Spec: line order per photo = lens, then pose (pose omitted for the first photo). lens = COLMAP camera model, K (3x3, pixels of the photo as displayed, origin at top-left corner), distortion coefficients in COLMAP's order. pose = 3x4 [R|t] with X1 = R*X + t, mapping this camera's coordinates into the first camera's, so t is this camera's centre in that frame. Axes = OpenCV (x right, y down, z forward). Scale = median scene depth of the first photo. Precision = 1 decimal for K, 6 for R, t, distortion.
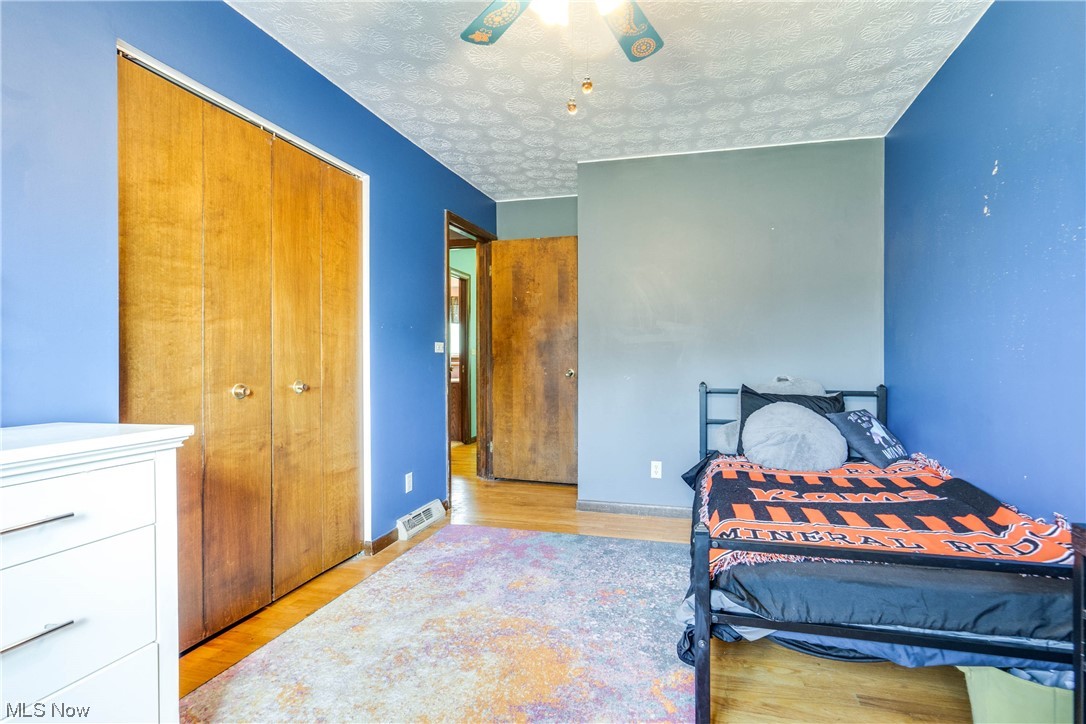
lens RADIAL K [[518.2, 0, 546.7], [0, 518.2, 356.3], [0, 0, 1]] dist [-0.000088, 0.000455]
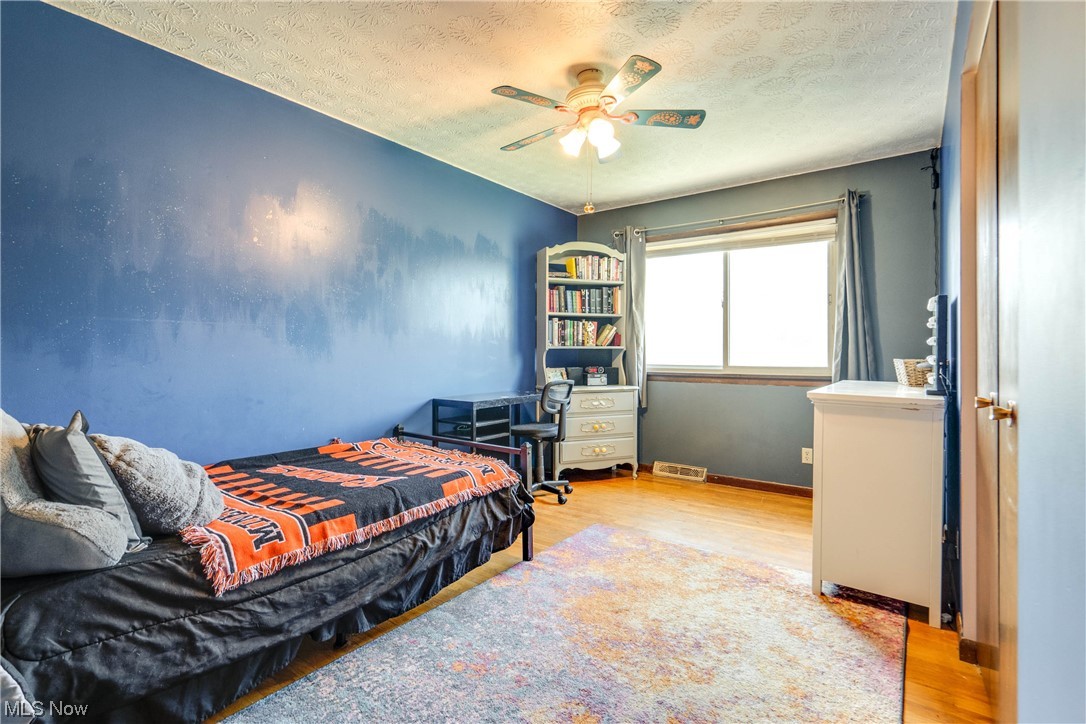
lens RADIAL K [[518.2, 0, 546.7], [0, 518.2, 356.3], [0, 0, 1]] dist [-0.000088, 0.000455]
pose [[-0.949253, 0.000800, 0.314513, -0.256305], [0.002100, 0.999991, 0.003794, -0.002991], [-0.314507, 0.004262, -0.949246, 1.954011]]
